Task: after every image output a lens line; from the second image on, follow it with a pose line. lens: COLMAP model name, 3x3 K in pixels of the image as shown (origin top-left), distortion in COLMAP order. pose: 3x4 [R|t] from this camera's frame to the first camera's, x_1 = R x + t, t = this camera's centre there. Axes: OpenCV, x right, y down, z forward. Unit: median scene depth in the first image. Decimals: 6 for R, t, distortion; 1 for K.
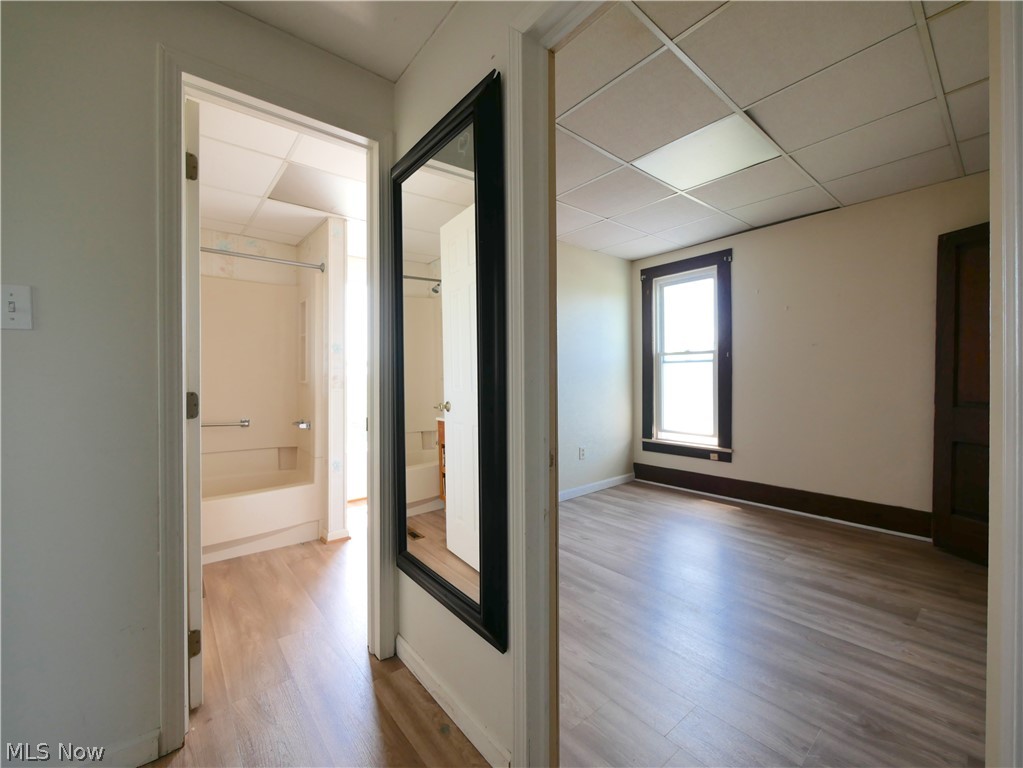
lens RADIAL K [[425.8, 0, 509.4], [0, 425.8, 380.4], [0, 0, 1]] dist [-0.006464, 0.000277]
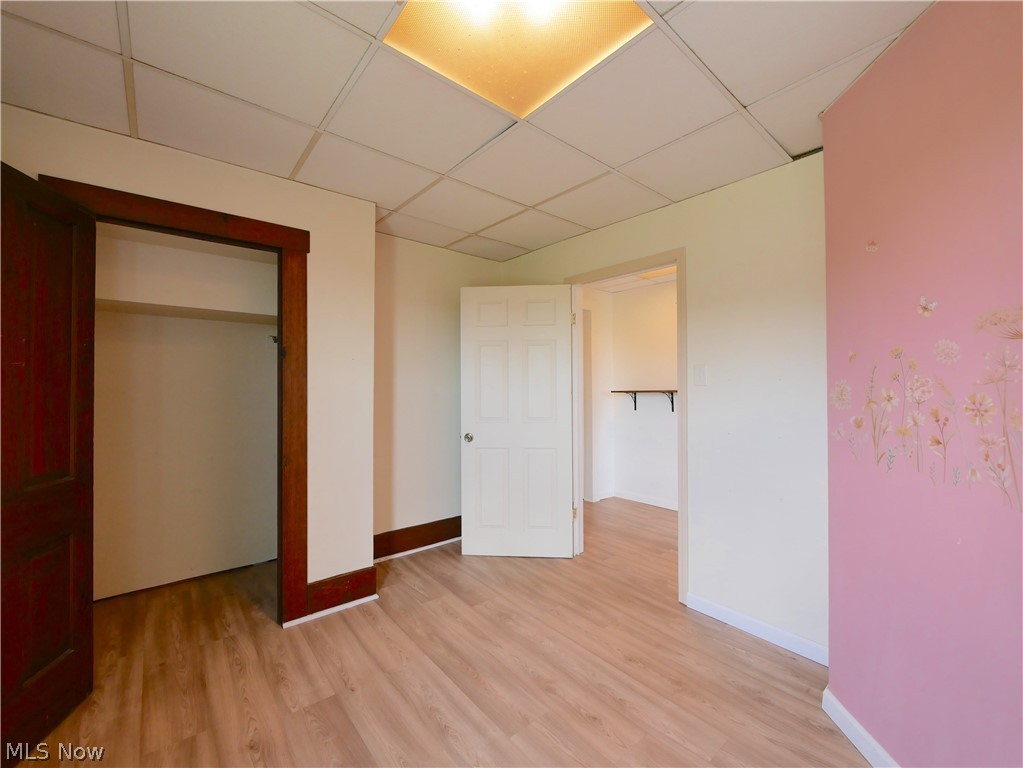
lens RADIAL K [[425.8, 0, 509.4], [0, 425.8, 380.4], [0, 0, 1]] dist [-0.006464, 0.000277]
pose [[-0.999986, 0.004135, -0.003166, 0.598003], [0.004166, 0.999945, -0.009612, -0.092074], [0.003126, -0.009625, -0.999949, 1.937658]]
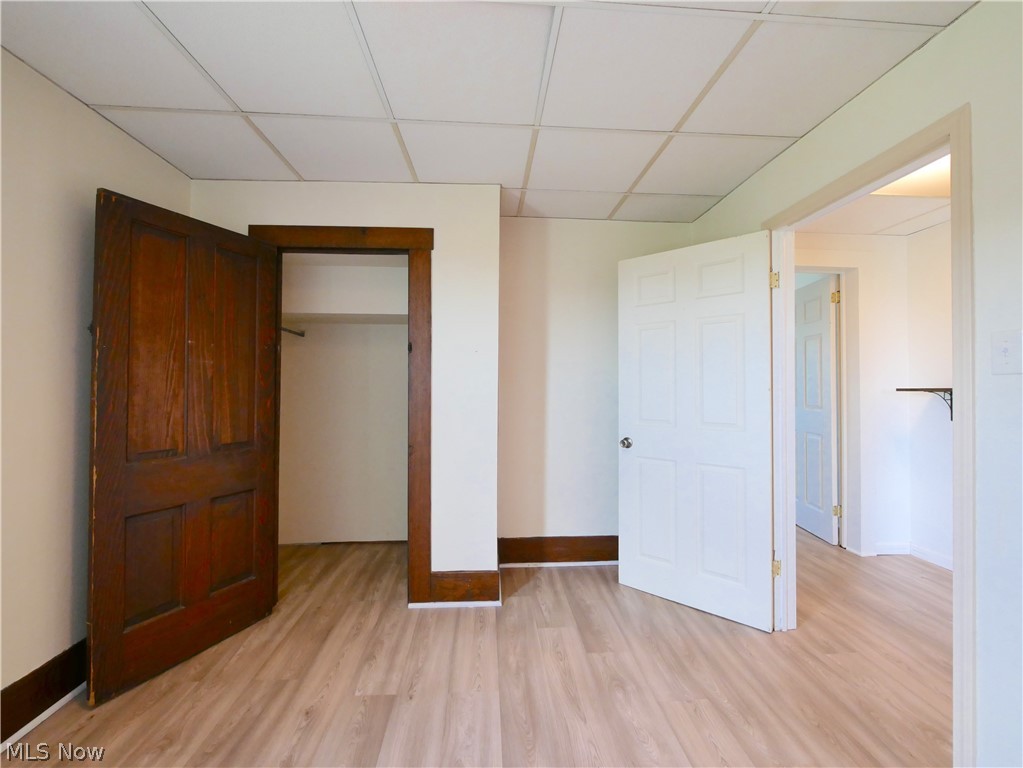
lens RADIAL K [[425.8, 0, 509.4], [0, 425.8, 380.4], [0, 0, 1]] dist [-0.006464, 0.000277]
pose [[-0.807973, 0.006009, 0.589188, 0.249963], [0.003443, 0.999979, -0.005477, -0.079858], [-0.589209, -0.002397, -0.807977, 1.595362]]
